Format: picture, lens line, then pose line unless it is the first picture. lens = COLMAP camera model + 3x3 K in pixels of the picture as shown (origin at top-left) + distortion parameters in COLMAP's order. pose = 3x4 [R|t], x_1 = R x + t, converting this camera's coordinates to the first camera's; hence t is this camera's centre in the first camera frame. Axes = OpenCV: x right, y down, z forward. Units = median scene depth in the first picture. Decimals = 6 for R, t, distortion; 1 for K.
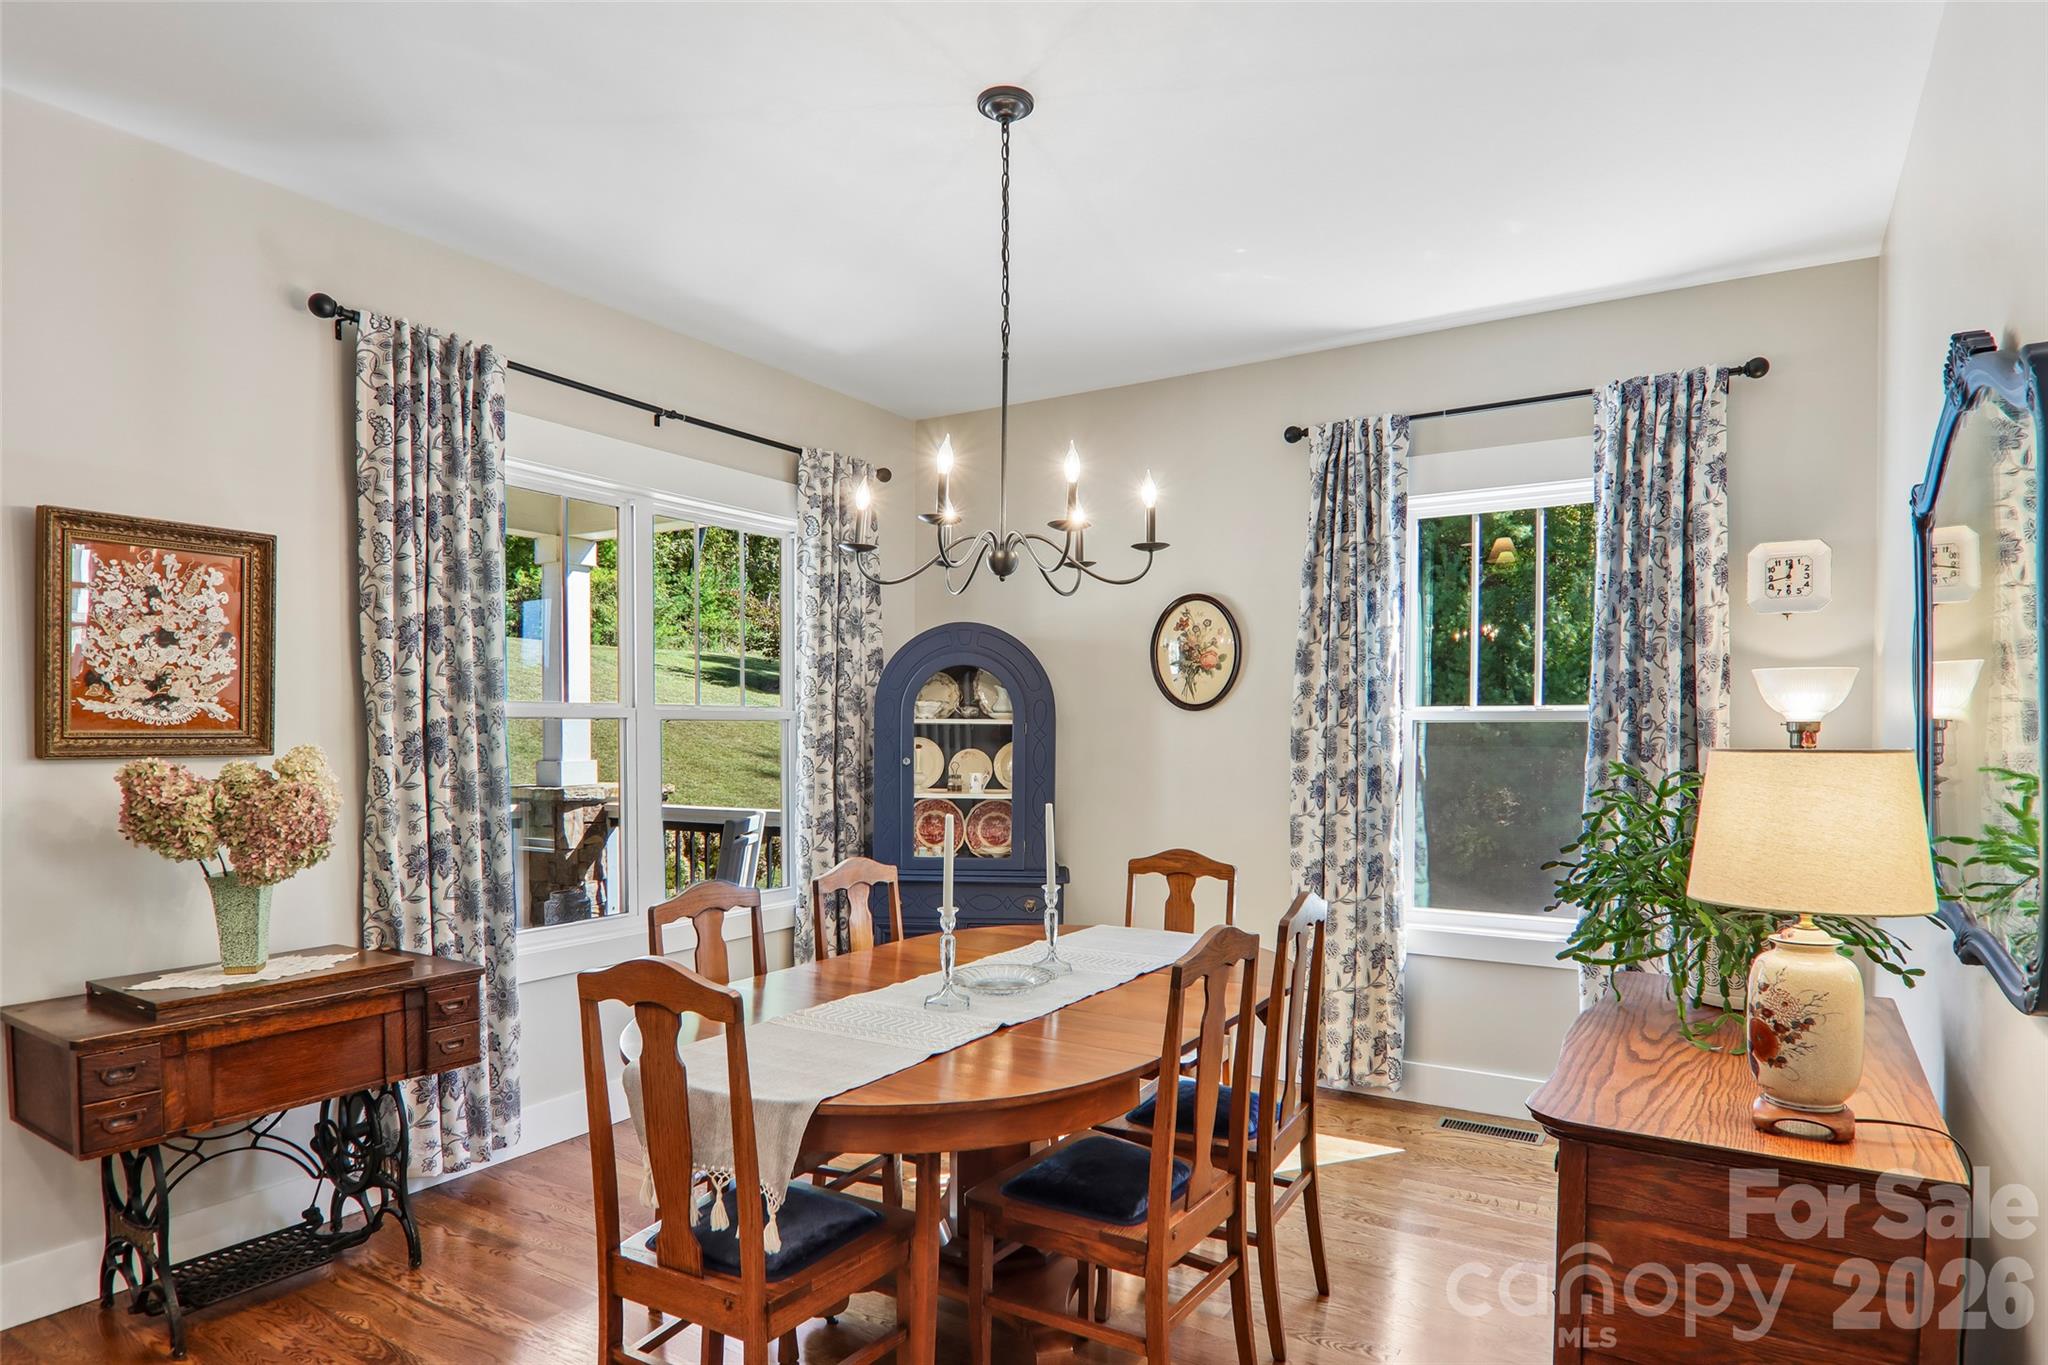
lens RADIAL K [[1148.2, 0, 1031.1], [0, 1148.2, 713.7], [0, 0, 1]] dist [0.000417, -0.010121]
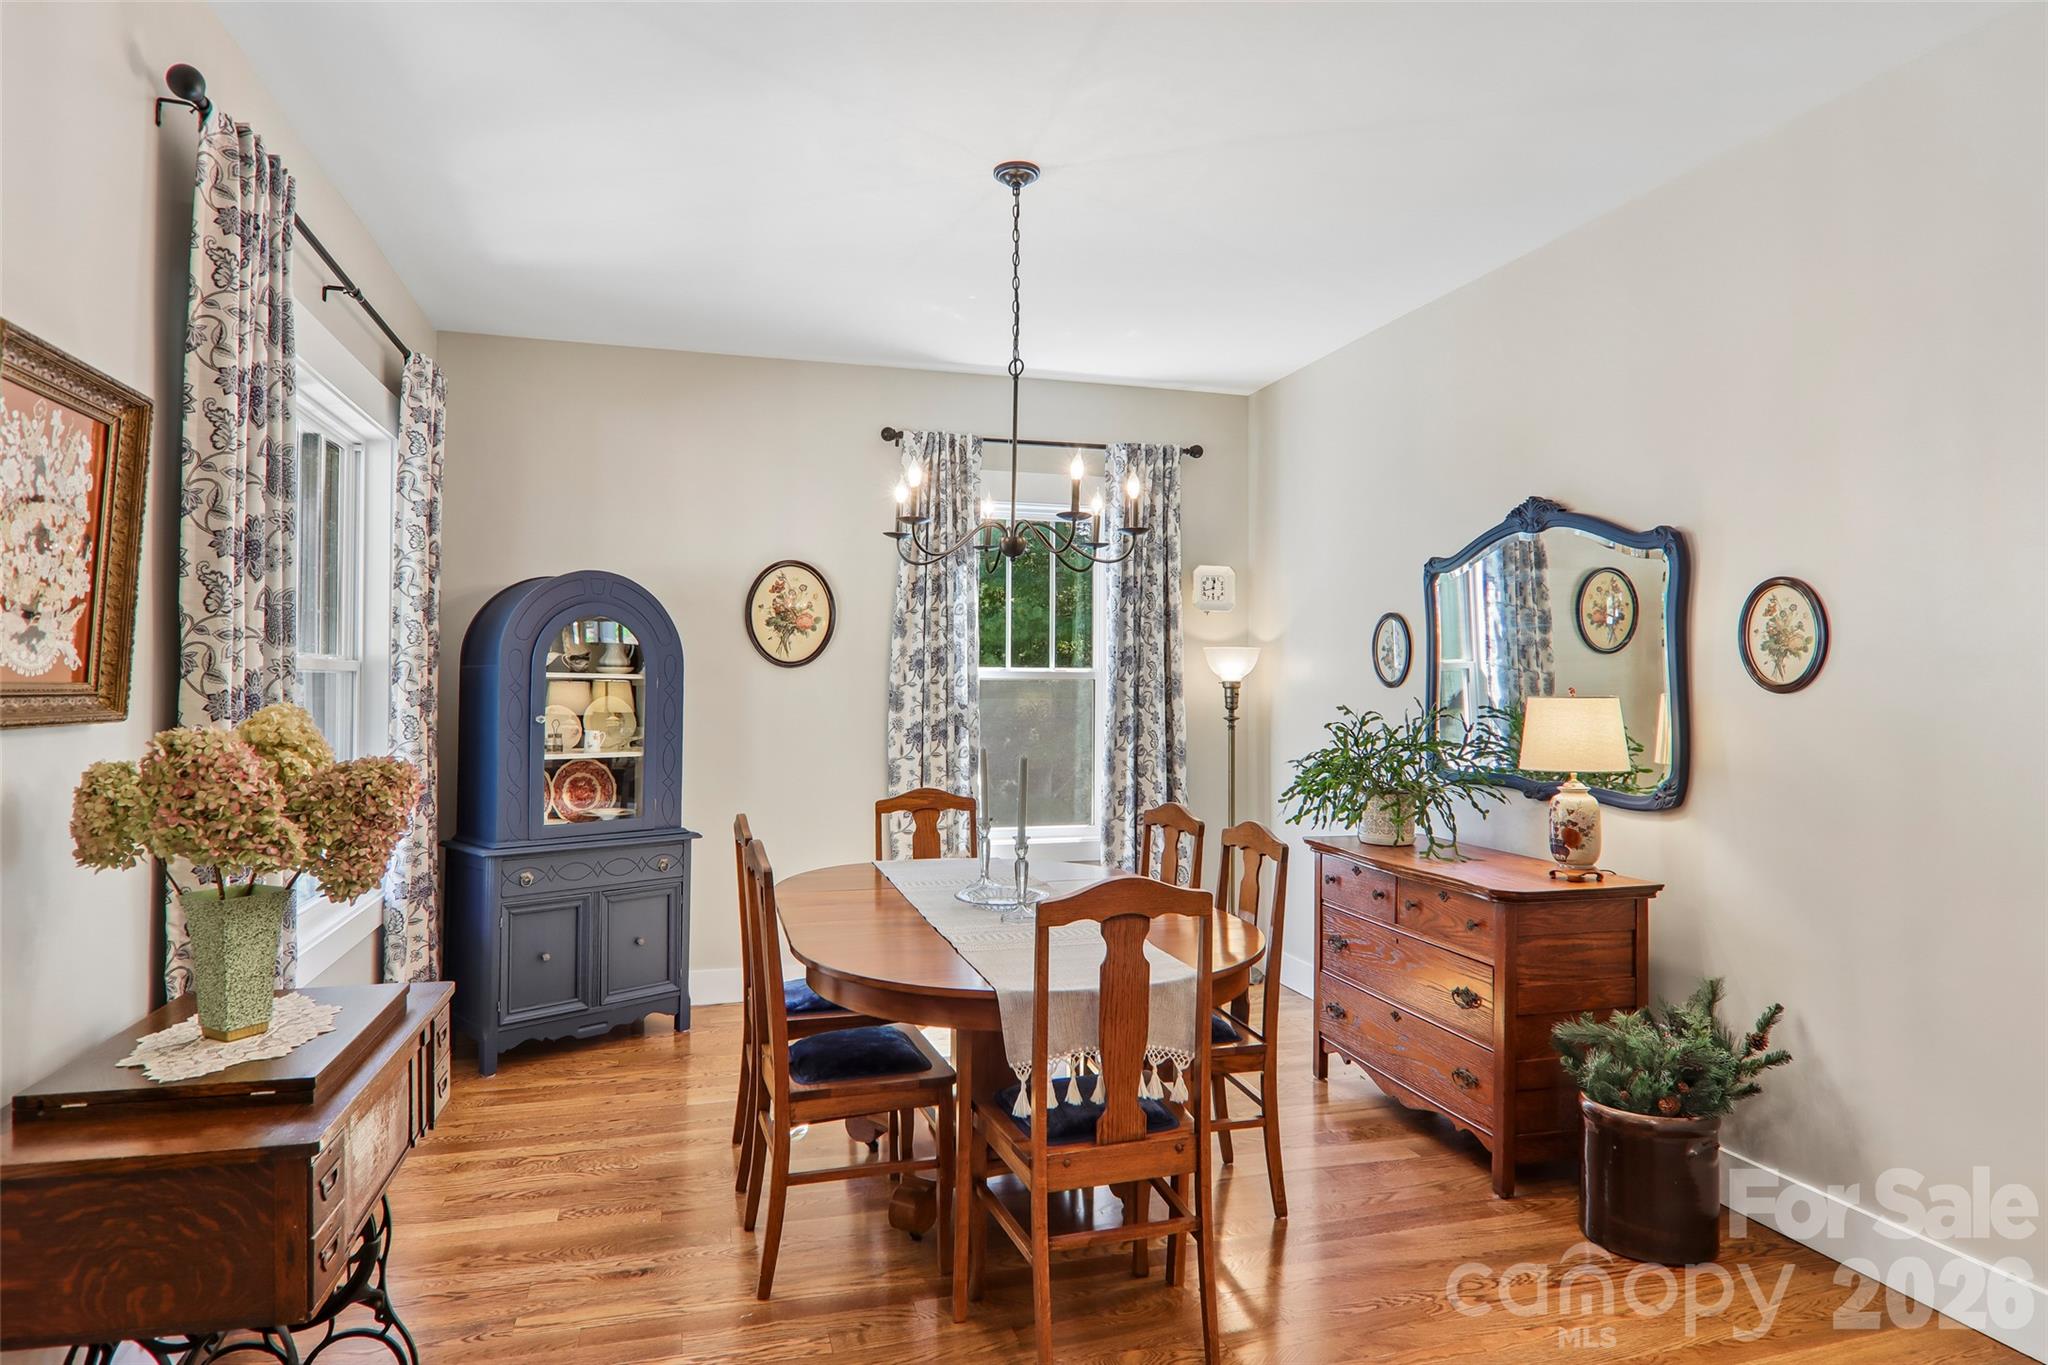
lens RADIAL K [[1153.0, 0, 1017.7], [0, 1153.0, 609.1], [0, 0, 1]] dist [-0.002819, -0.001620]
pose [[0.676571, 0.050247, 0.734661, -0.613825], [-0.012210, 0.998298, -0.057033, 0.001924], [-0.736276, 0.029617, 0.676032, 0.122010]]
